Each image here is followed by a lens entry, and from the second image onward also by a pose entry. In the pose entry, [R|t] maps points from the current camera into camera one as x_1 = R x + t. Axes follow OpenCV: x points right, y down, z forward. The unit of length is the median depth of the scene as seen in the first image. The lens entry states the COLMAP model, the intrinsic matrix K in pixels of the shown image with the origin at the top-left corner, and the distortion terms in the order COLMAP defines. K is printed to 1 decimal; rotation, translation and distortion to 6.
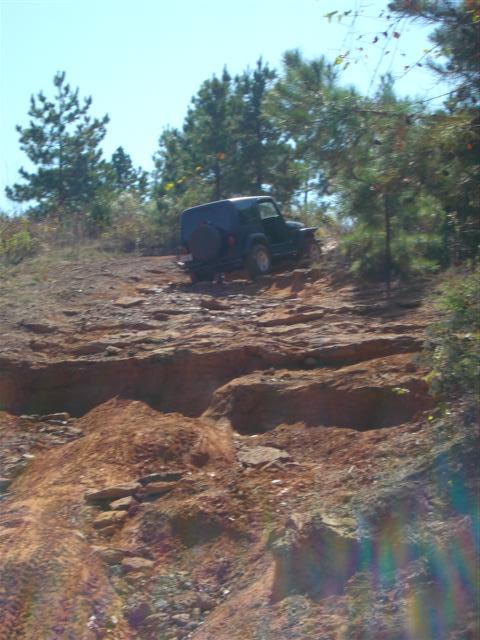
lens RADIAL K [[1367.6, 0, 236.0], [0, 1367.6, 314.8], [0, 0, 1]] dist [0.301924, 0.000000]
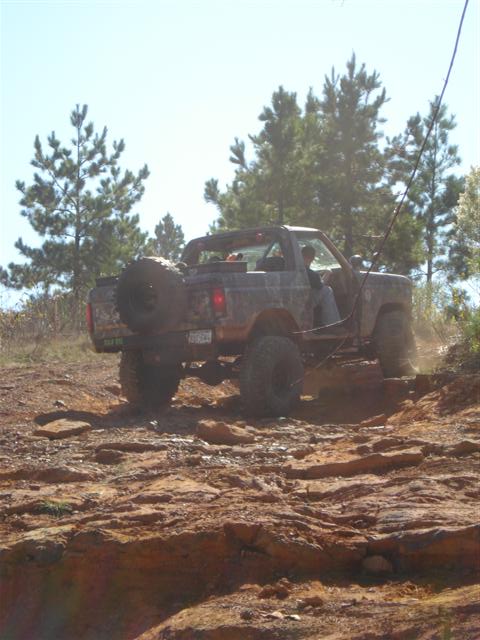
lens RADIAL K [[1757.0, 0, 225.0], [0, 1757.0, 297.1], [0, 0, 1]] dist [0.579220, 0.000000]
pose [[0.997237, 0.008944, -0.073751, 0.027787], [-0.015516, 0.995909, -0.089021, 0.000364], [0.072653, 0.089919, 0.993296, 0.245887]]
